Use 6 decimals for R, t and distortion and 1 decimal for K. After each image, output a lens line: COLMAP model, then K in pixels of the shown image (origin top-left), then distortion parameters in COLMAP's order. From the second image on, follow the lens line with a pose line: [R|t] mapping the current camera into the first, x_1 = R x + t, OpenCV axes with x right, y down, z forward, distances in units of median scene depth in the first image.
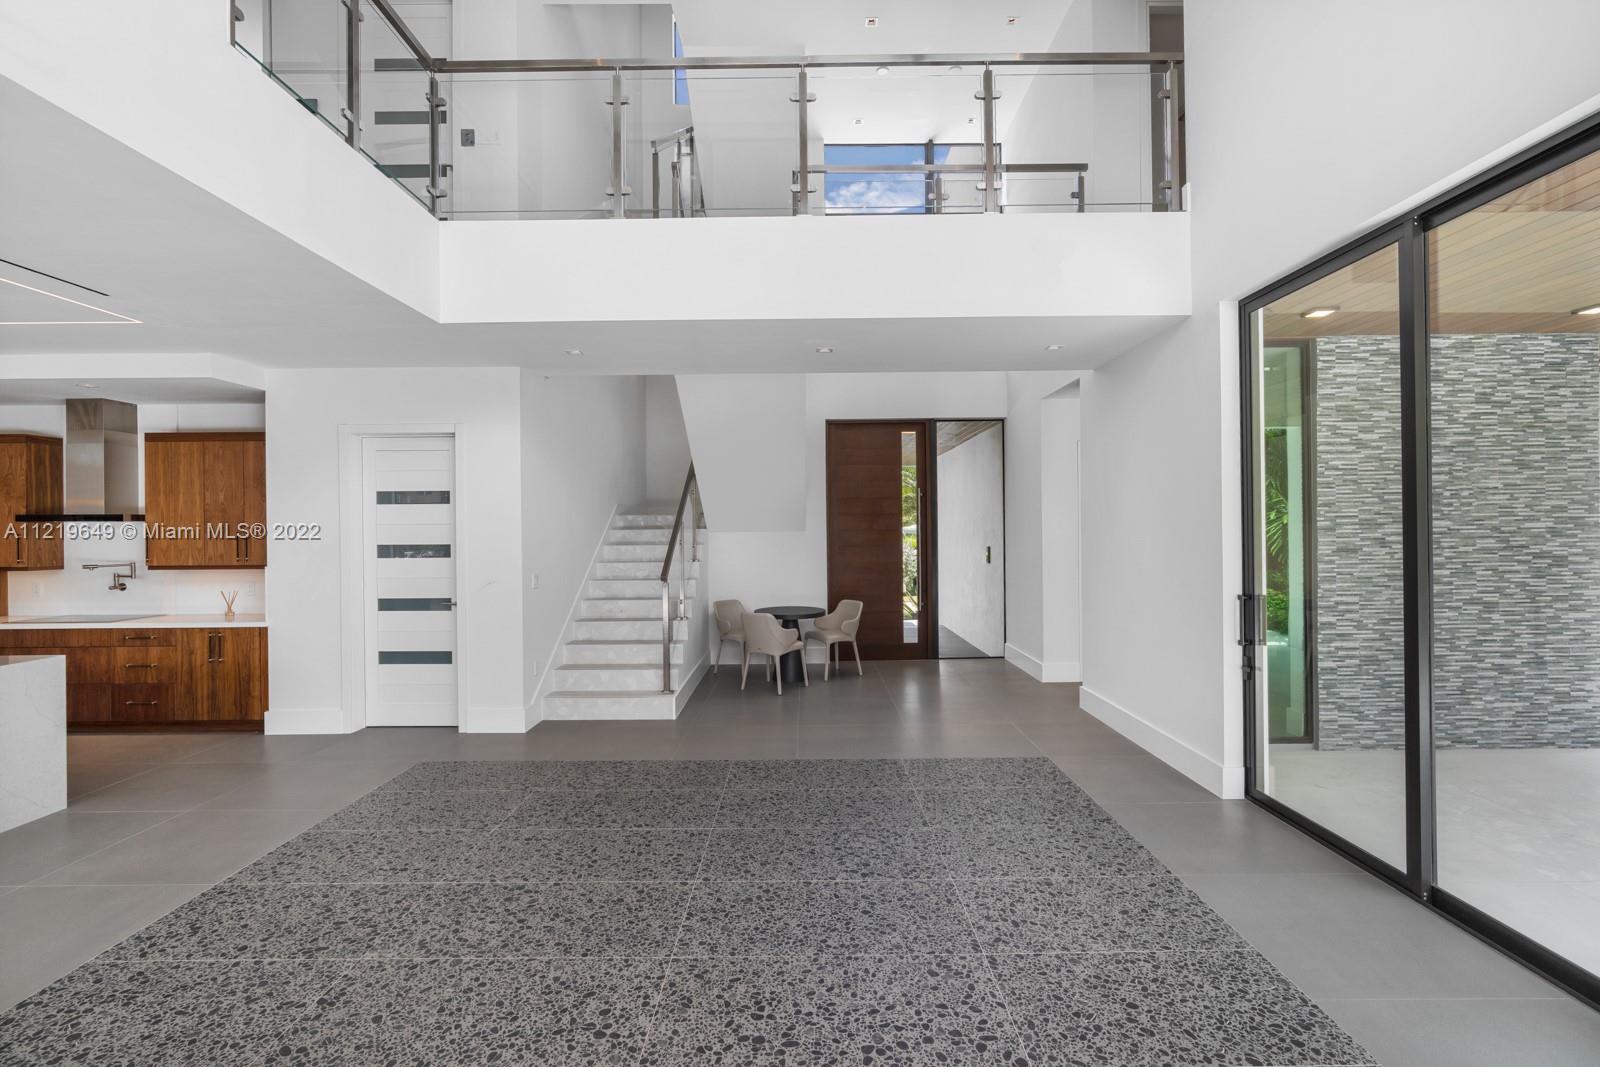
lens RADIAL K [[742.1, 0, 811.2], [0, 742.1, 511.7], [0, 0, 1]] dist [-0.010594, 0.002389]
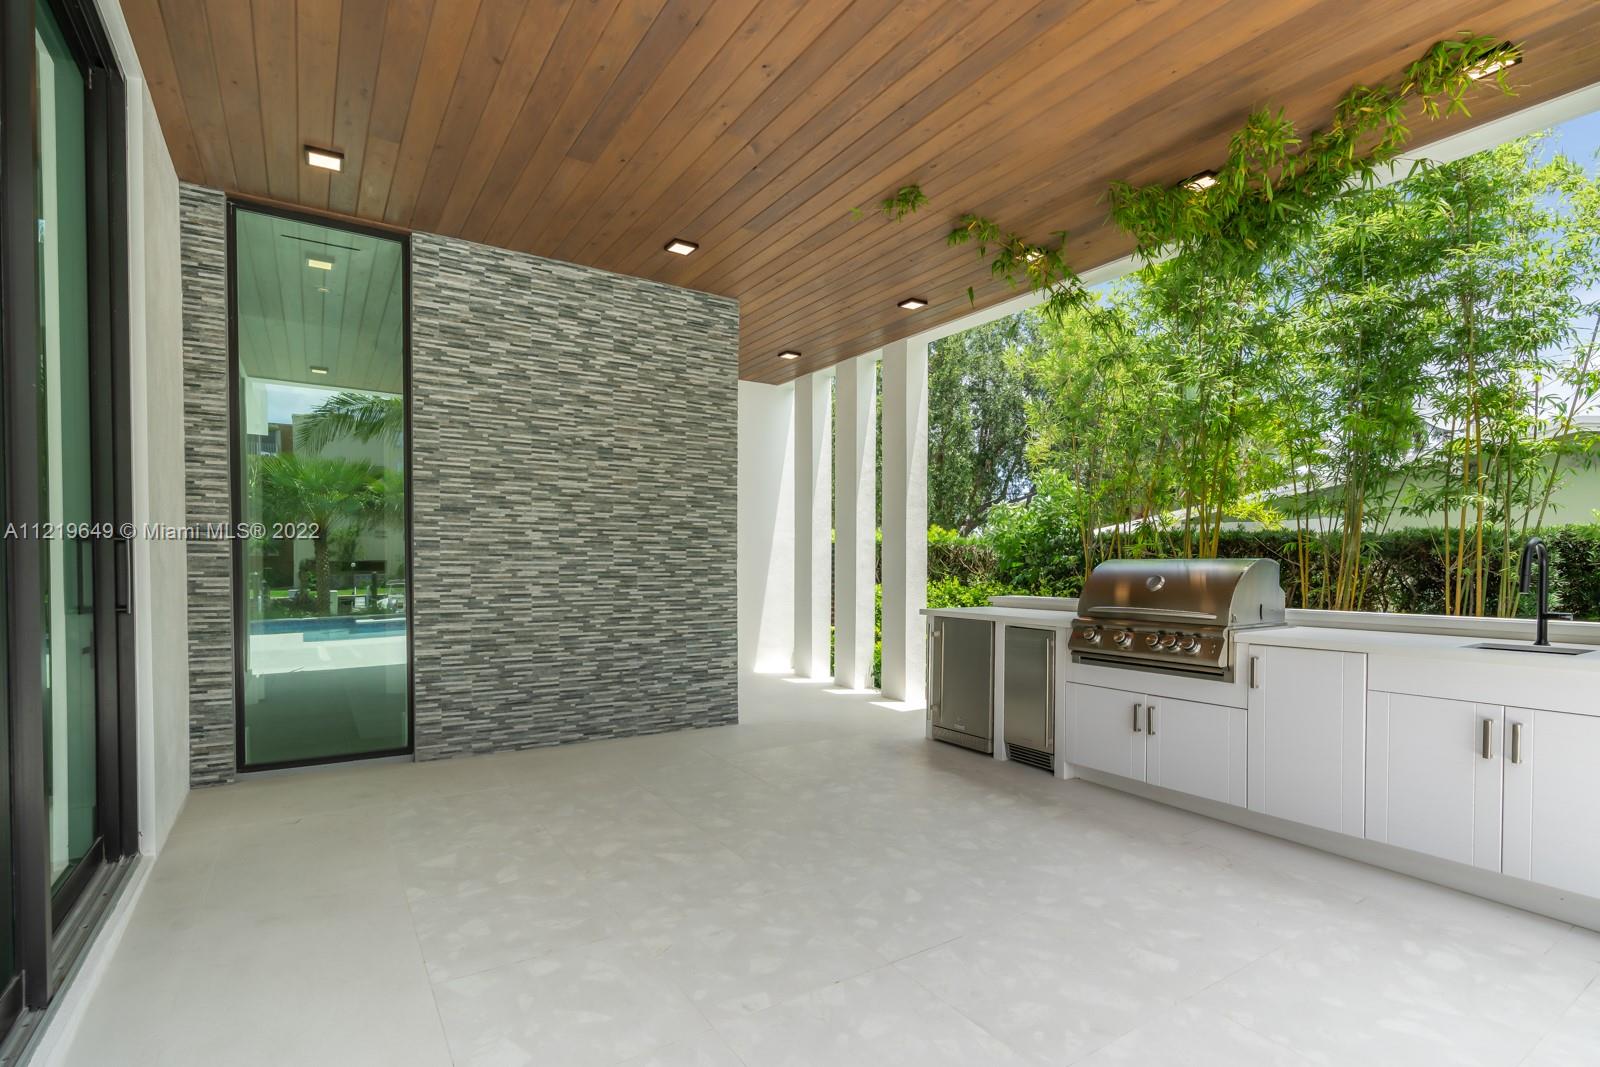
lens RADIAL K [[742.1, 0, 801.8], [0, 742.1, 572.1], [0, 0, 1]] dist [-0.010594, 0.002389]
pose [[0.841663, 0.010556, 0.539901, 0.610623], [-0.021265, 0.999681, 0.013604, 0.101830], [-0.539585, -0.022931, 0.841619, 0.118900]]
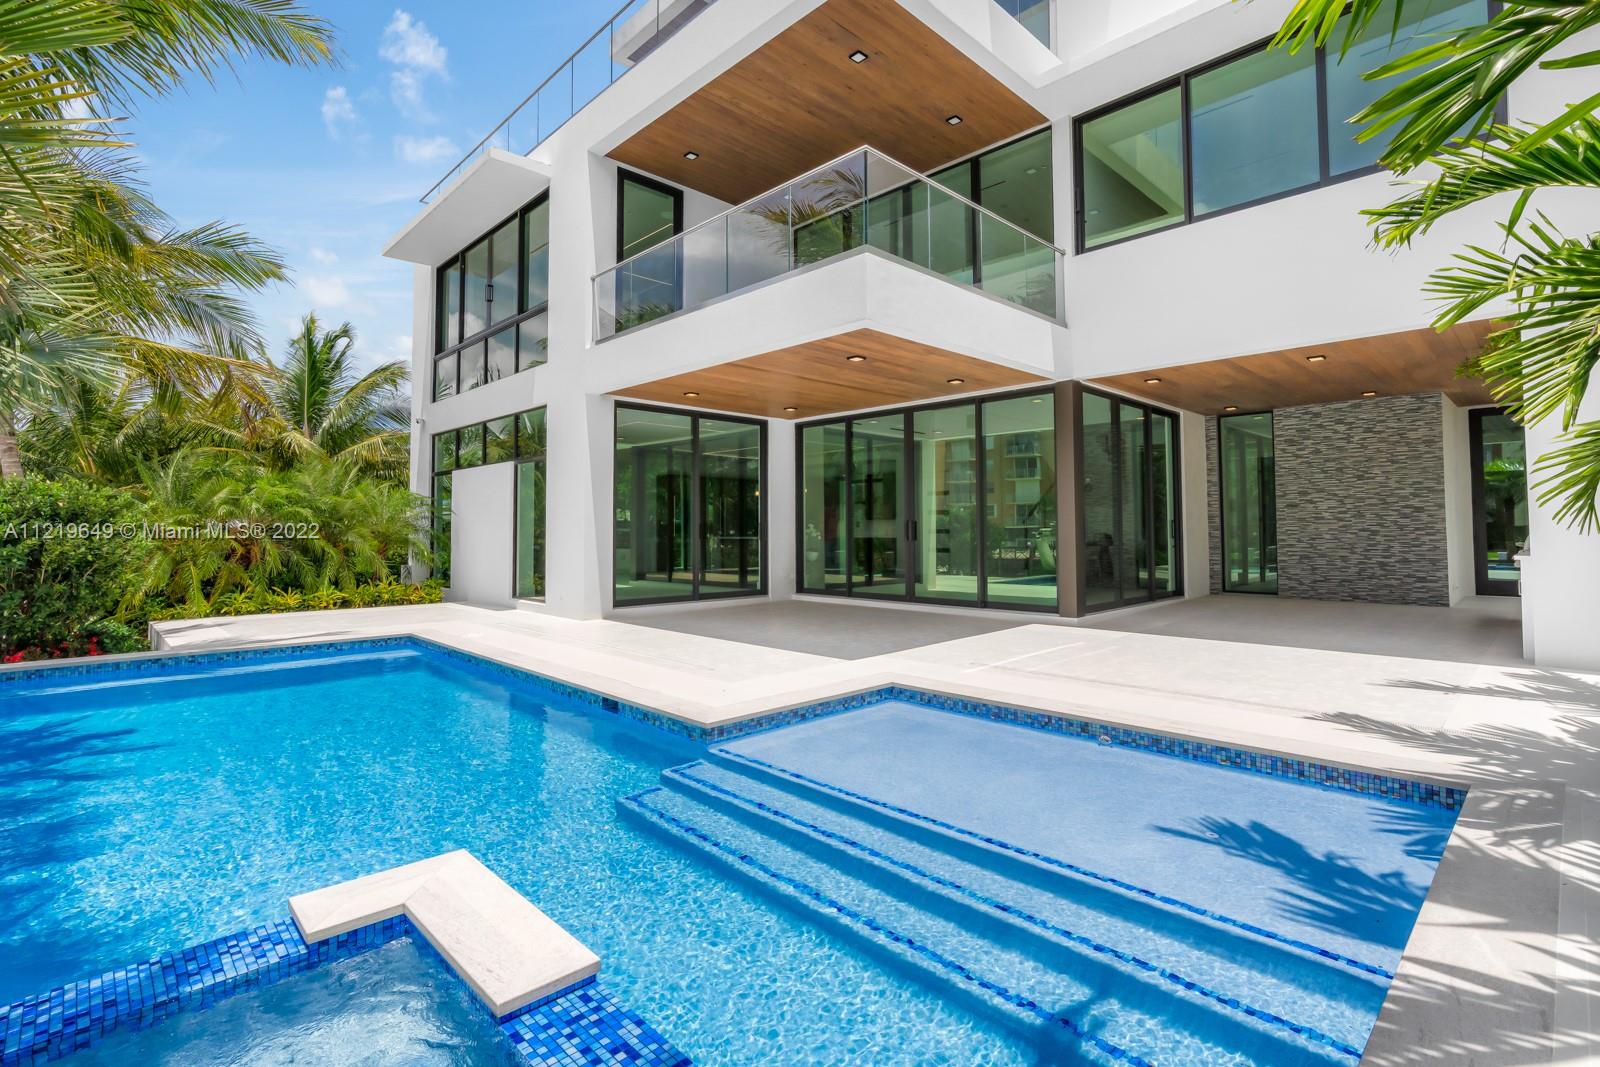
lens RADIAL K [[742.1, 0, 801.0], [0, 742.1, 524.0], [0, 0, 1]] dist [-0.010594, 0.002389]
pose [[0.699454, 0.002518, -0.714674, 1.269985], [0.002473, 0.999979, 0.005944, 0.089704], [0.714674, -0.005925, 0.699433, -1.545514]]
